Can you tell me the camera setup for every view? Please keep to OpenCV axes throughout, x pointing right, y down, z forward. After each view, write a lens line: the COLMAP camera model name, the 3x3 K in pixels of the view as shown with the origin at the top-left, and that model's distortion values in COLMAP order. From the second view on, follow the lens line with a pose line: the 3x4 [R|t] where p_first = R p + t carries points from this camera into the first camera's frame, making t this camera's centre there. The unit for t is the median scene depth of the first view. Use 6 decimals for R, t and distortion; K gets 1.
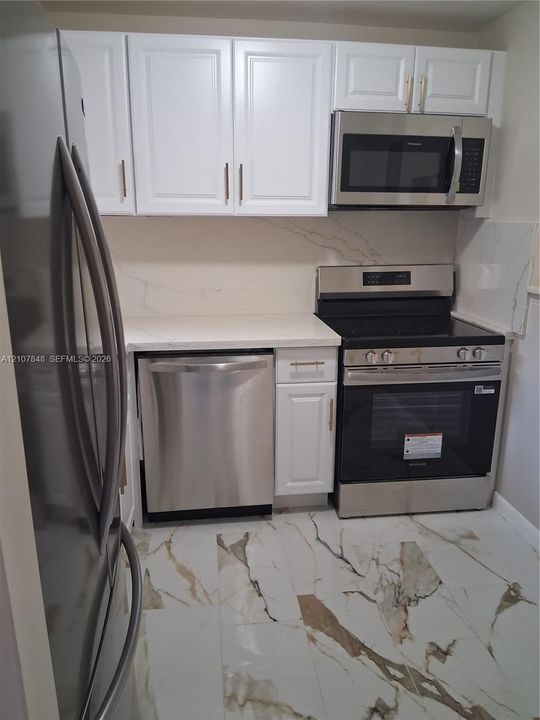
lens RADIAL K [[534.3, 0, 270.0], [0, 534.3, 360.0], [0, 0, 1]] dist [0.119159, -0.201818]
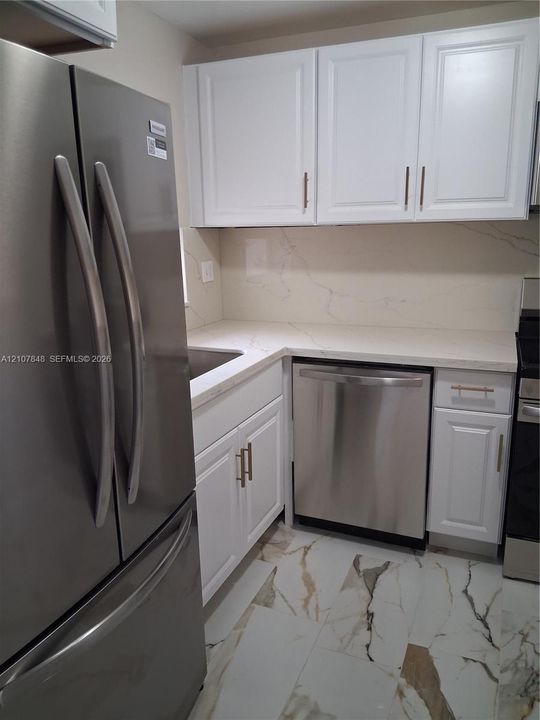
lens RADIAL K [[542.3, 0, 270.0], [0, 542.3, 360.0], [0, 0, 1]] dist [0.084369, -0.123270]
pose [[0.871256, 0.098456, -0.480853, 0.203777], [-0.106232, 0.994279, 0.011101, -0.014761], [0.479196, 0.041410, 0.876731, 0.060806]]
